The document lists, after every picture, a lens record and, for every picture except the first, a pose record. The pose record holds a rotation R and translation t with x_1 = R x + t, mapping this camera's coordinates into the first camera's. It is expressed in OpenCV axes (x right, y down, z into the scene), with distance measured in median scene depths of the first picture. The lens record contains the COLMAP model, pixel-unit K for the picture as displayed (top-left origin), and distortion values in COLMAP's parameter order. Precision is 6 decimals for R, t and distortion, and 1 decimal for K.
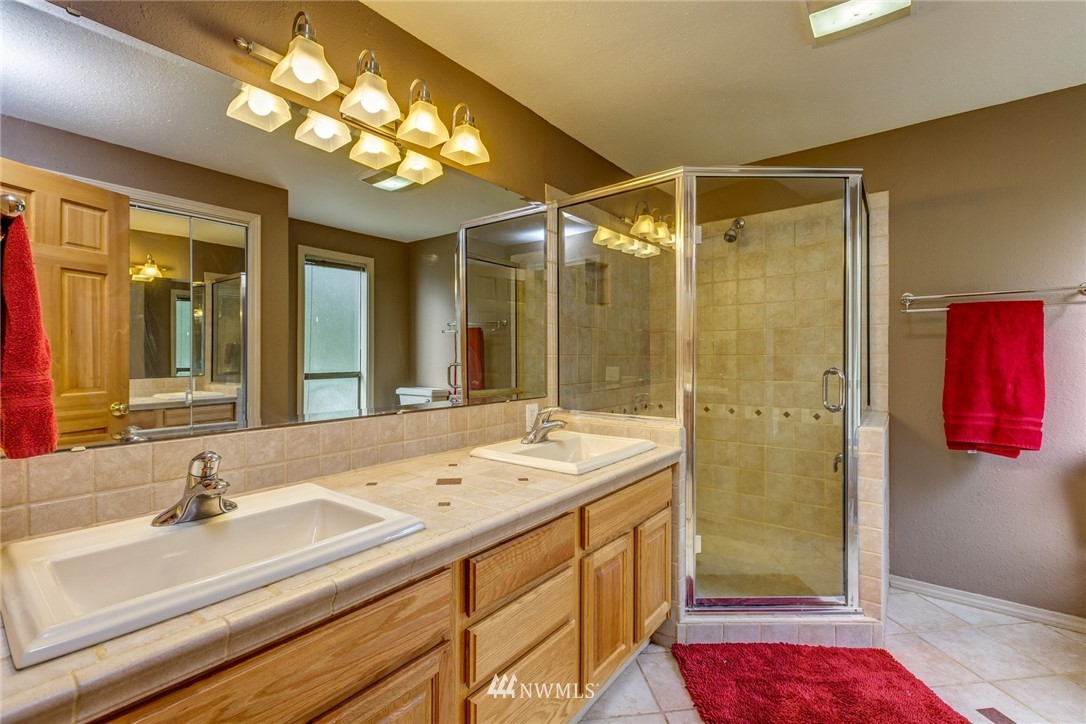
lens RADIAL K [[486.0, 0, 543.0], [0, 486.0, 362.0], [0, 0, 1]] dist [-0.000050, -0.000154]
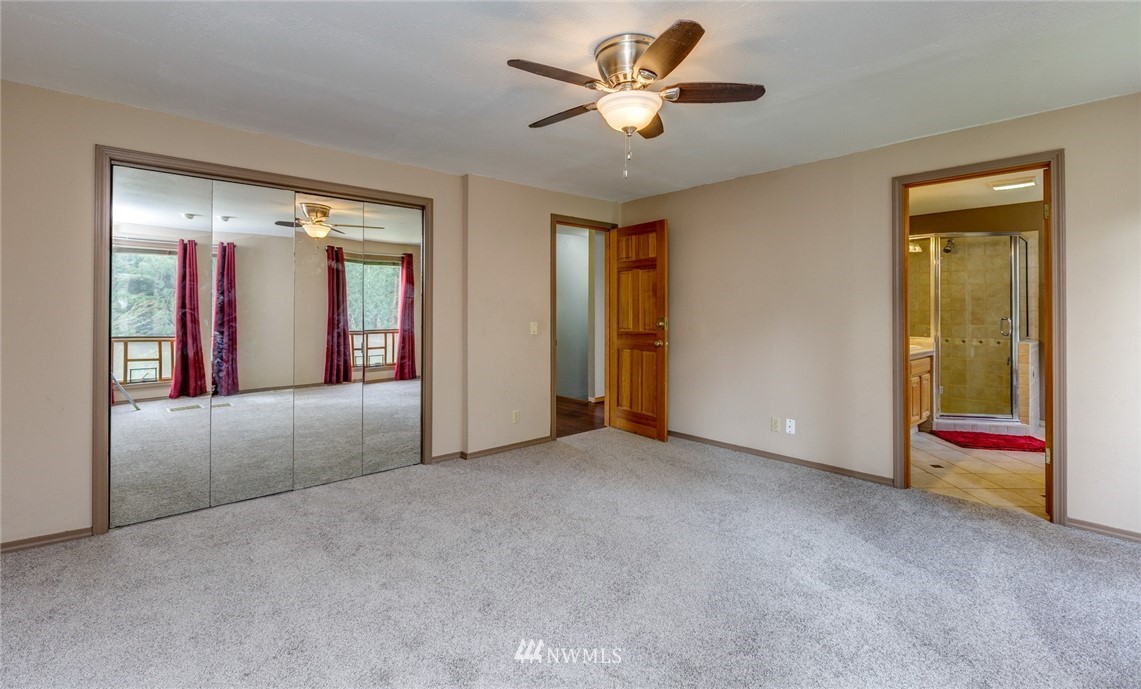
lens RADIAL K [[509.4, 0, 566.4], [0, 509.4, 305.6], [0, 0, 1]] dist [-0.001678, -0.000135]
pose [[0.980769, 0.005912, -0.195083, -0.746338], [-0.009314, 0.999820, -0.016528, 0.012600], [0.194950, 0.018027, 0.980647, -1.354287]]
